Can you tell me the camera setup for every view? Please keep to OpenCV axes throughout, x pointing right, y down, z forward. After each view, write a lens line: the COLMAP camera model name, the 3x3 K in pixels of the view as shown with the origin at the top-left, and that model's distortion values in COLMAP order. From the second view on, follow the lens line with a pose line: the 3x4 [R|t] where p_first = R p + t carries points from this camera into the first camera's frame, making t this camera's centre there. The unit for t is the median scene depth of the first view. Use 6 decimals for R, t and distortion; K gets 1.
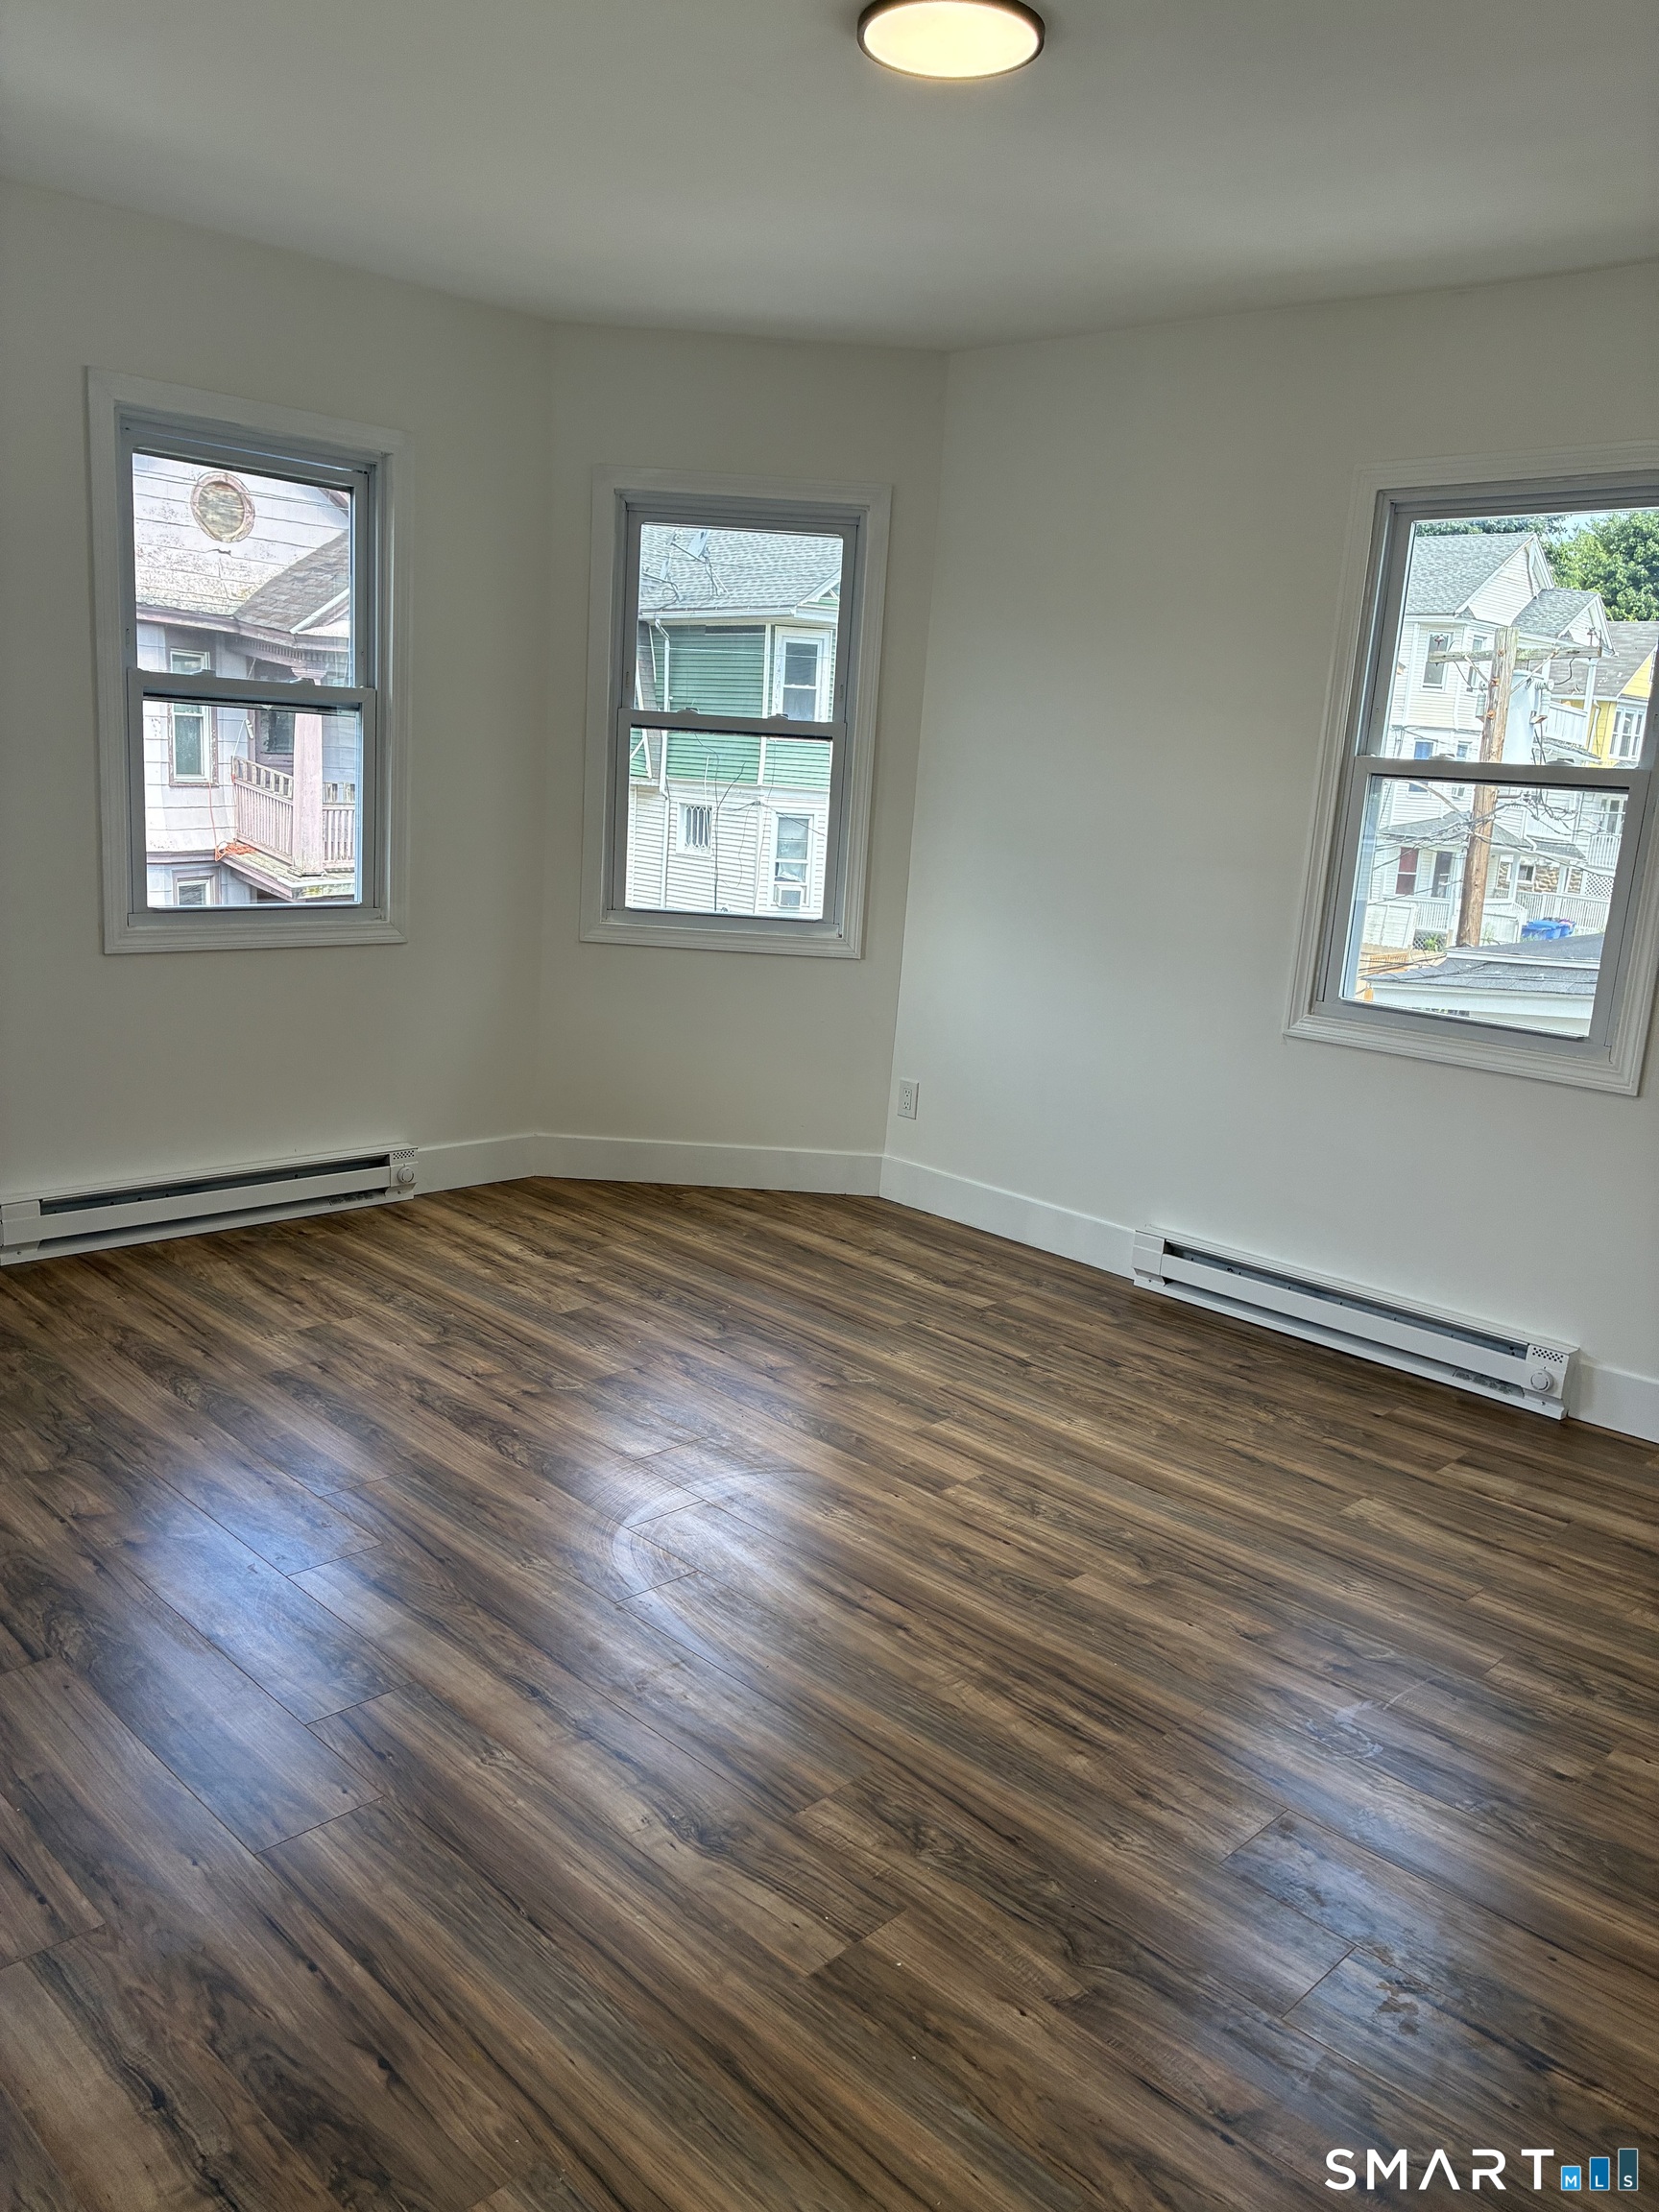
lens RADIAL K [[1677.6, 0, 829.5], [0, 1677.6, 1106.0], [0, 0, 1]] dist [0.042216, -0.055613]
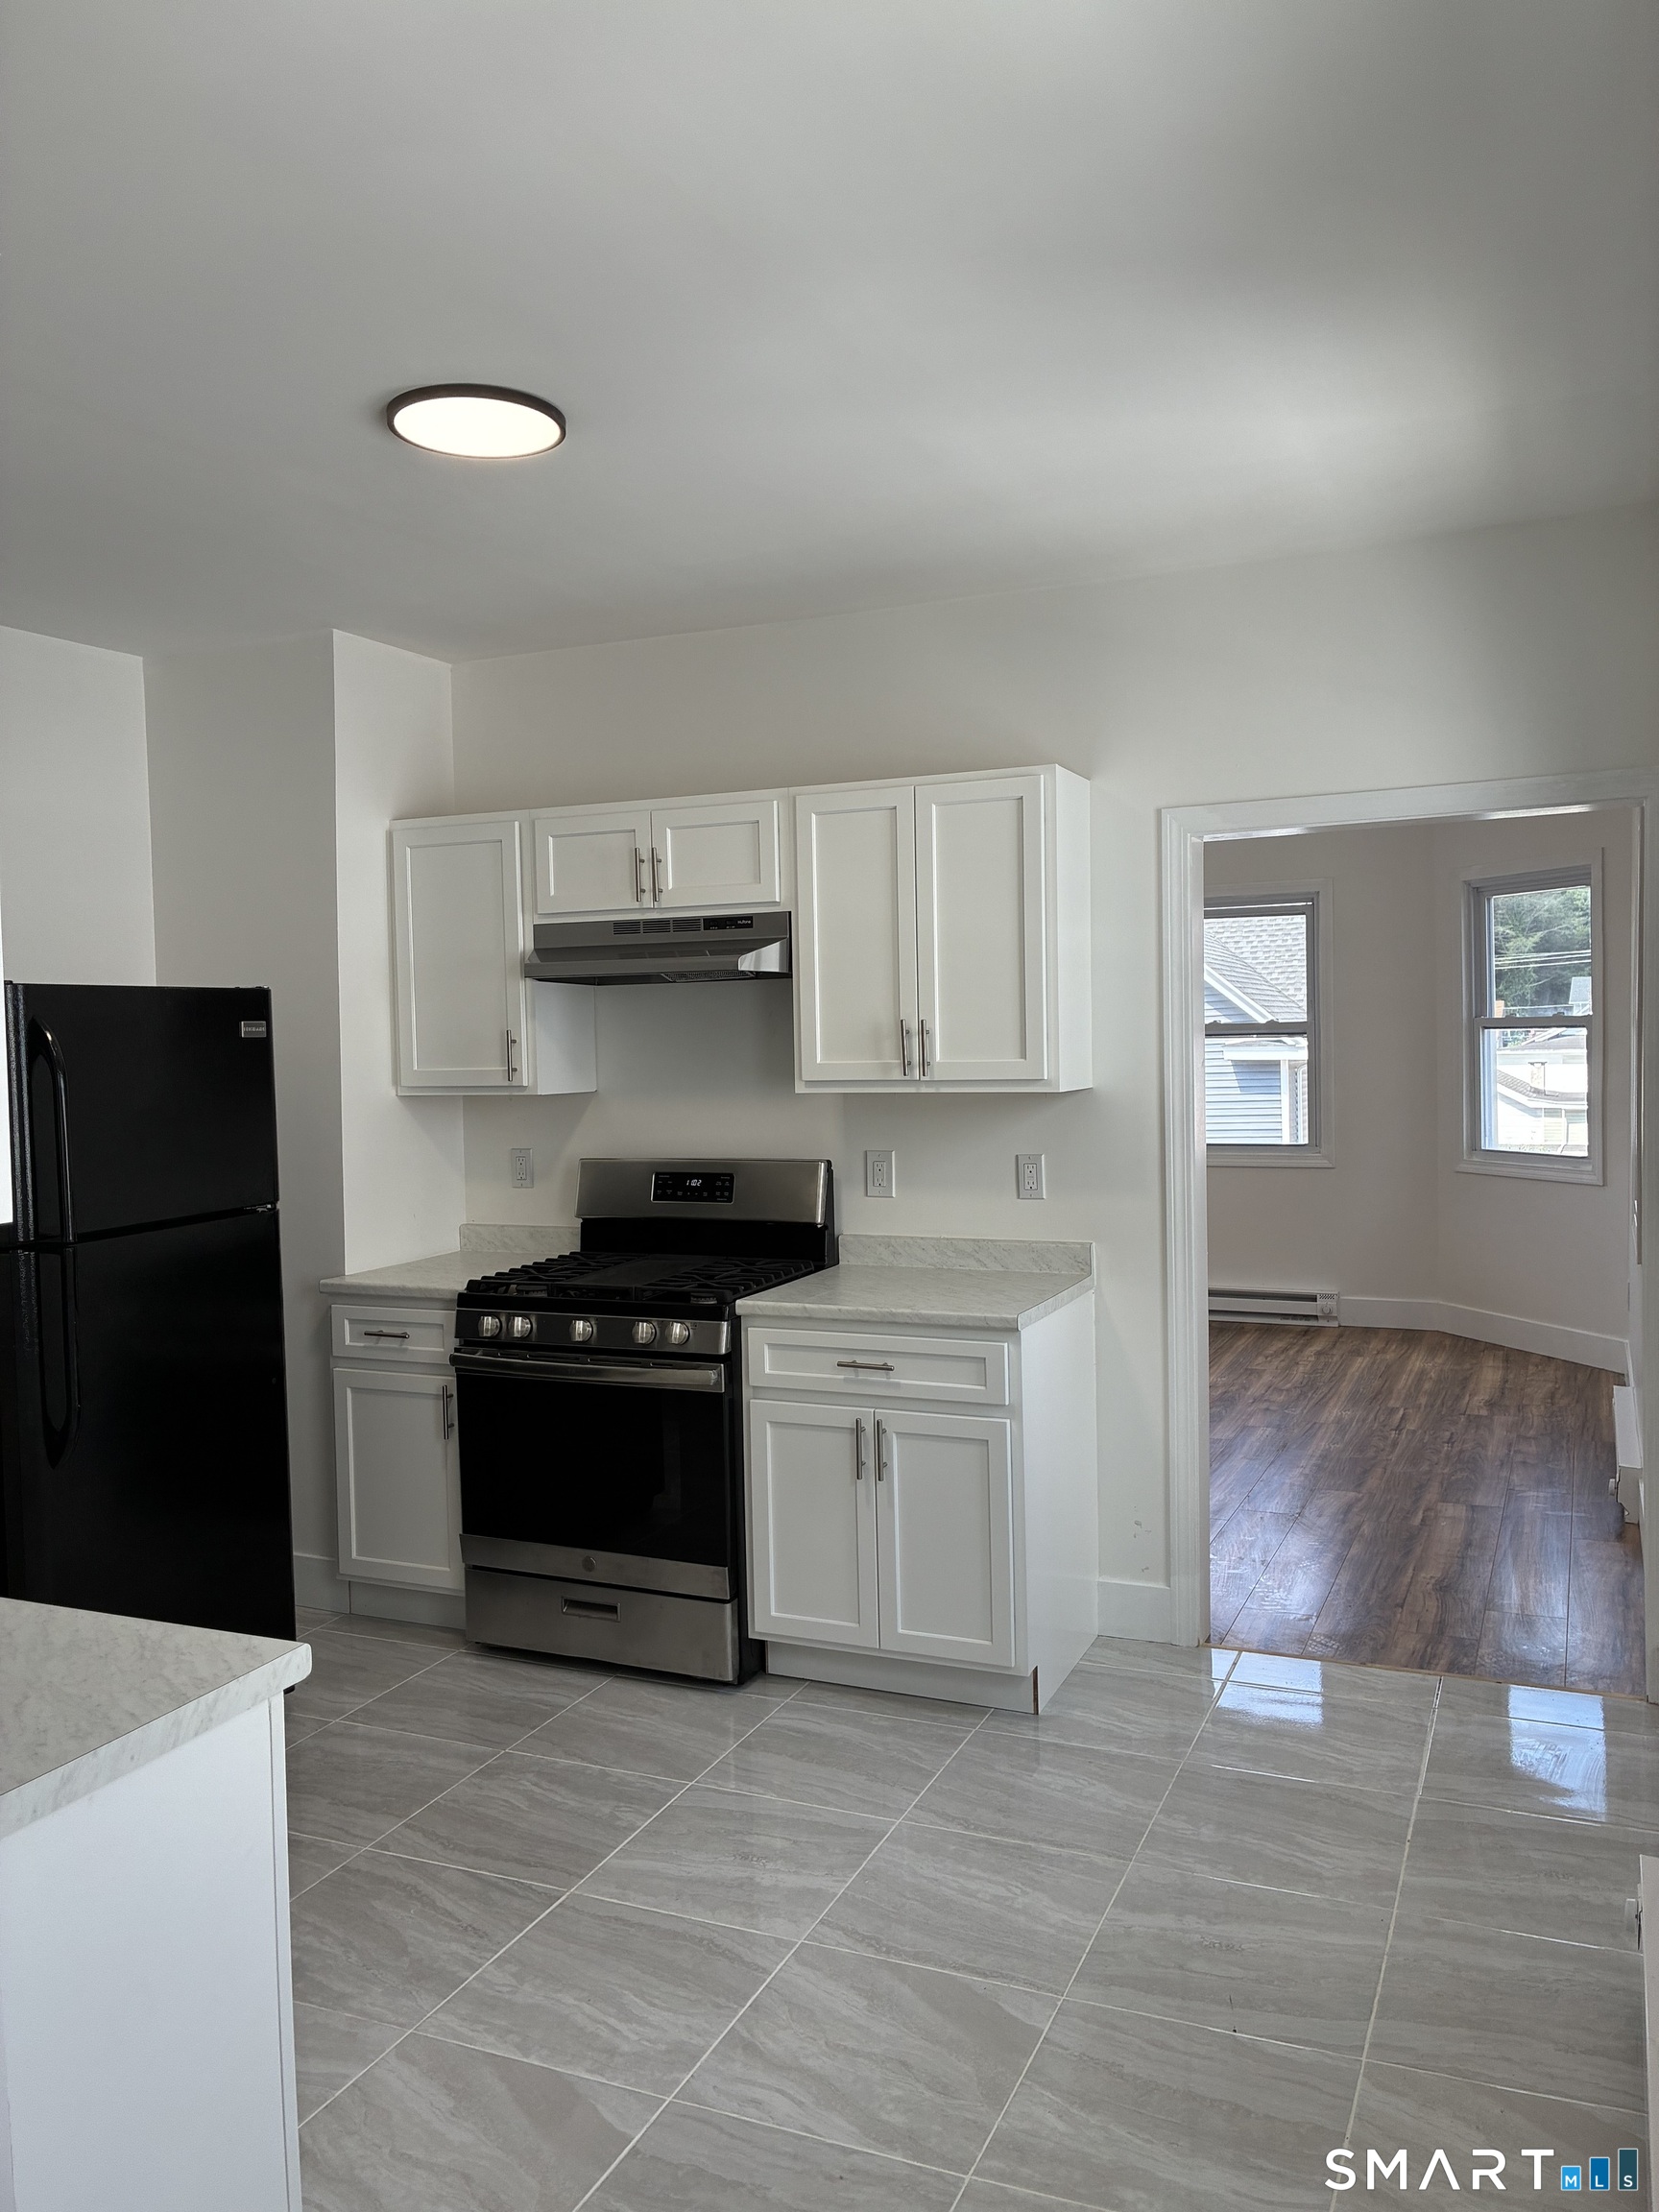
lens RADIAL K [[1677.6, 0, 829.5], [0, 1677.6, 1106.0], [0, 0, 1]] dist [0.042216, -0.055613]
pose [[0.345220, -0.030540, -0.938025, 1.269065], [-0.150961, 0.984649, -0.087616, 0.071198], [0.926301, 0.171852, 0.335310, -0.030971]]
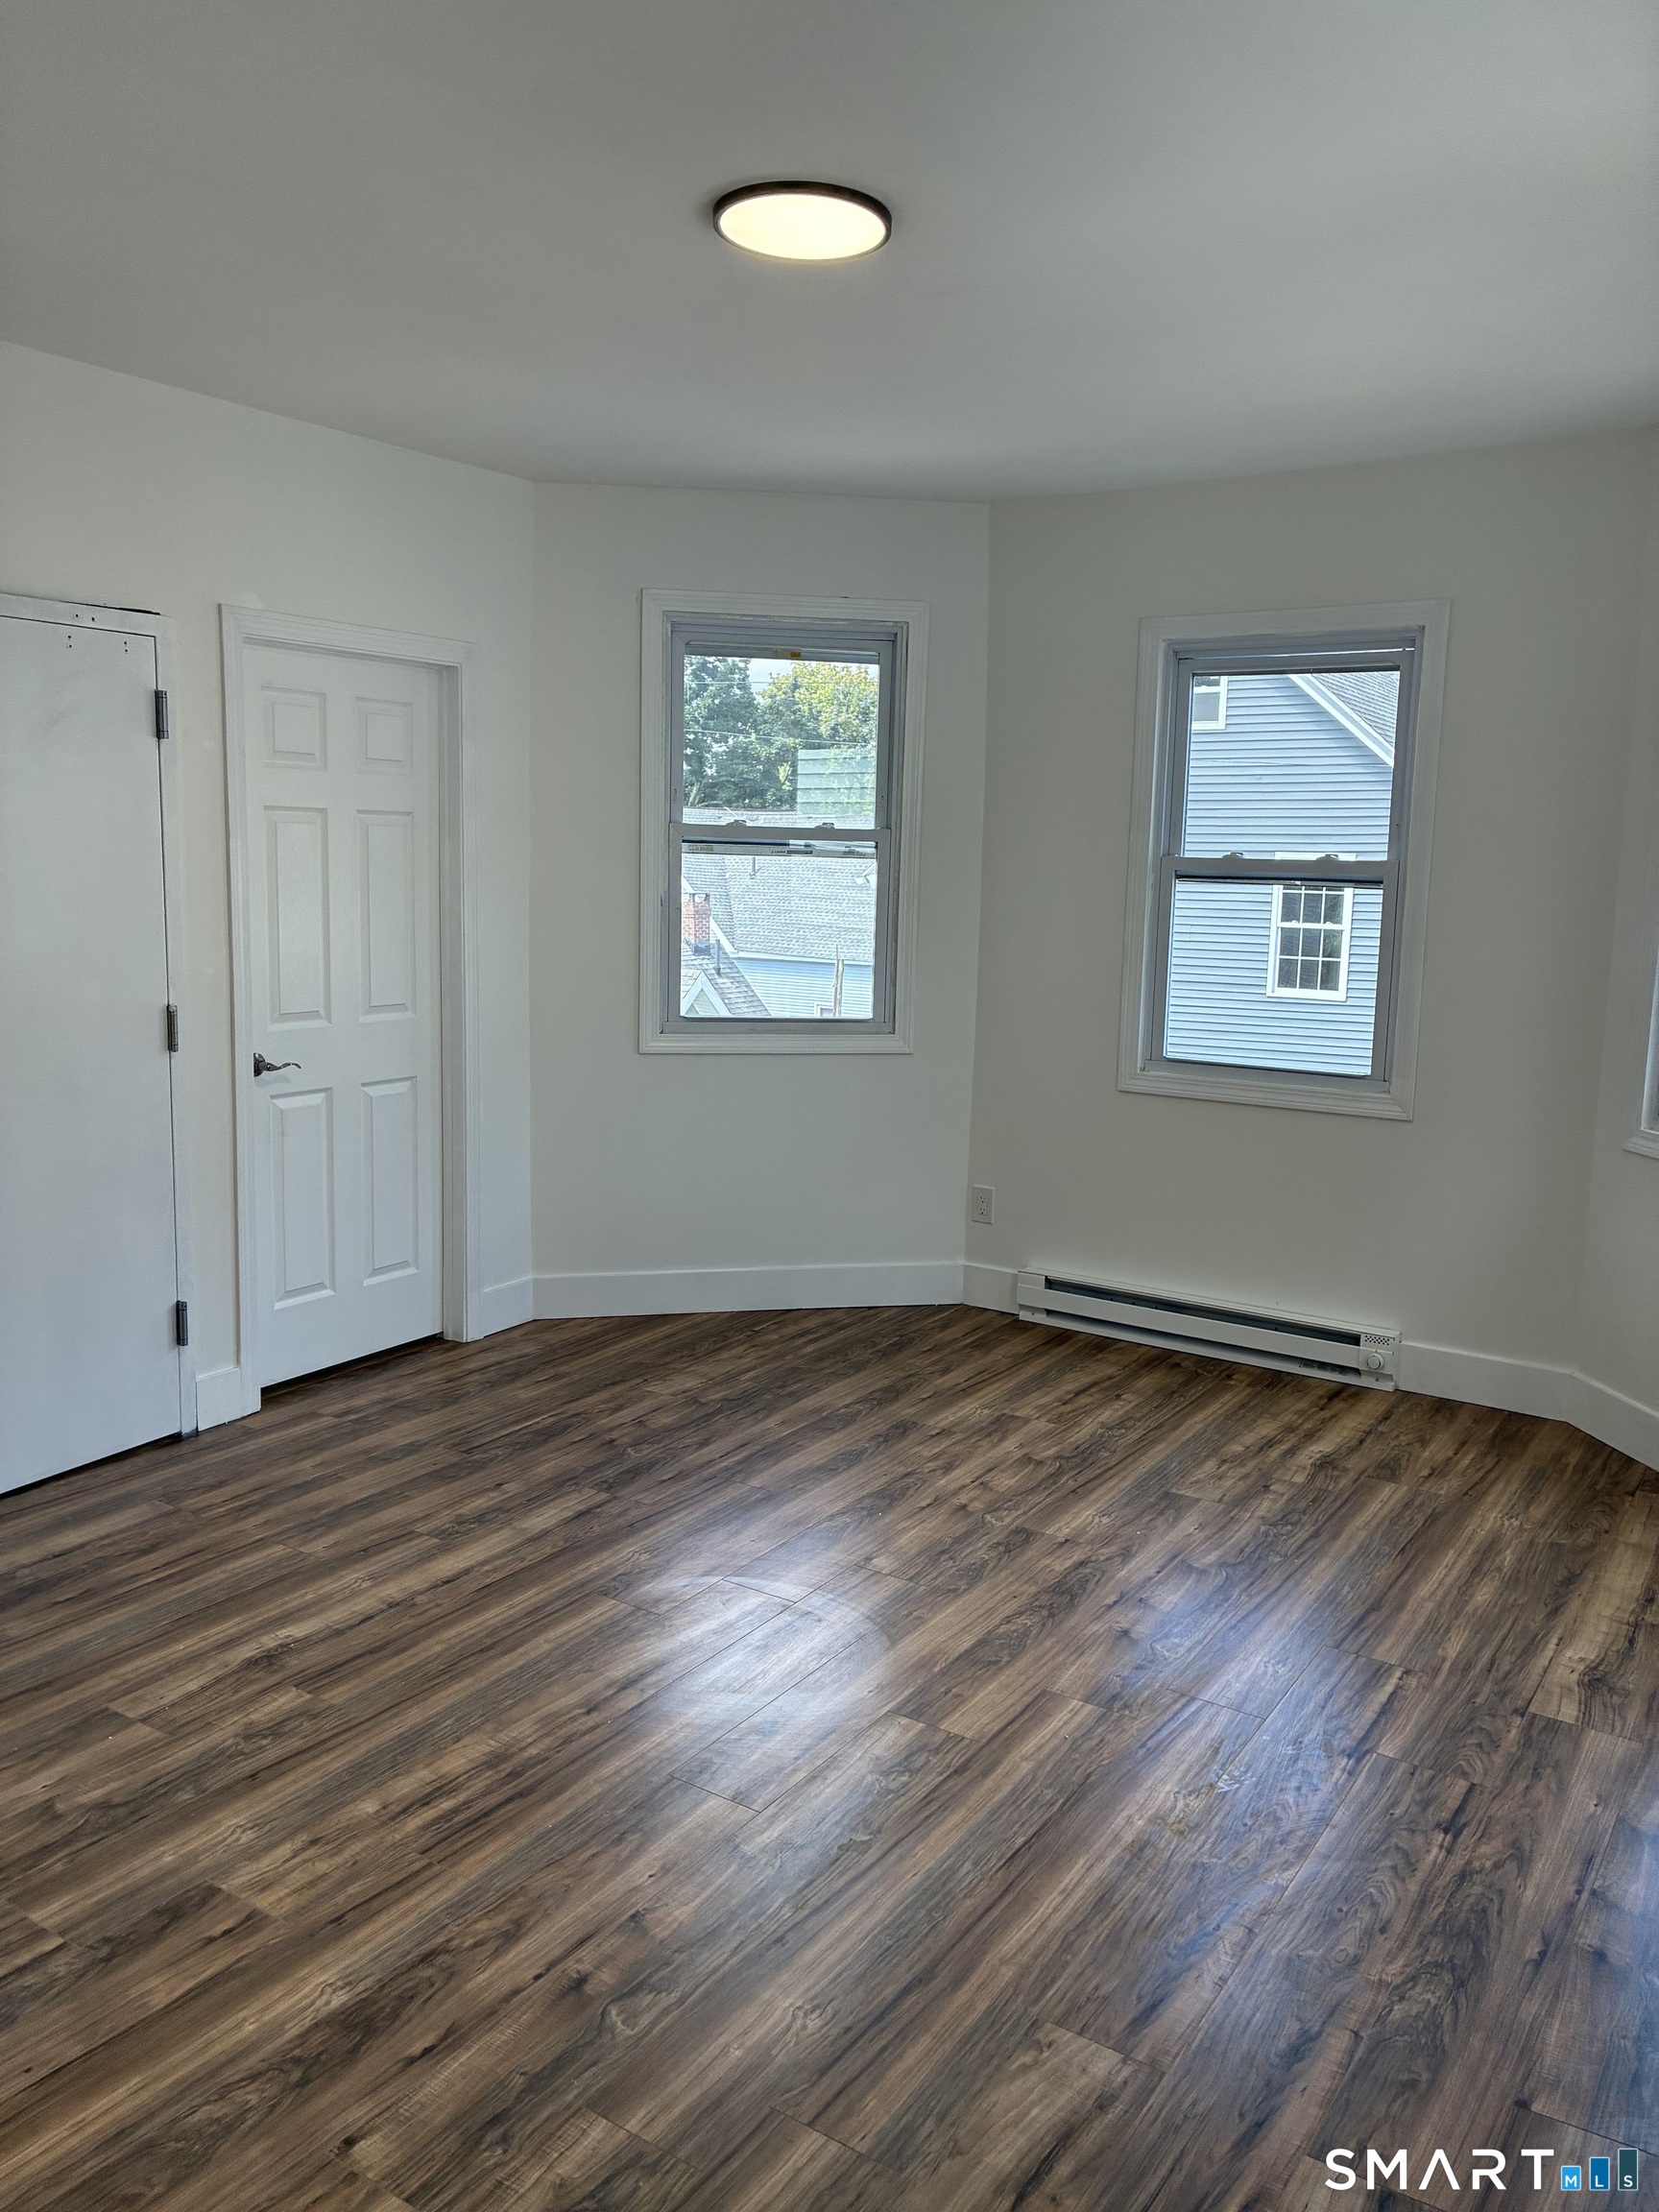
lens RADIAL K [[1677.6, 0, 829.5], [0, 1677.6, 1106.0], [0, 0, 1]] dist [0.042216, -0.055613]
pose [[0.195246, 0.092831, -0.976351, 0.683156], [-0.213748, 0.975608, 0.050016, -0.092592], [0.957179, 0.198928, 0.210326, 0.541889]]
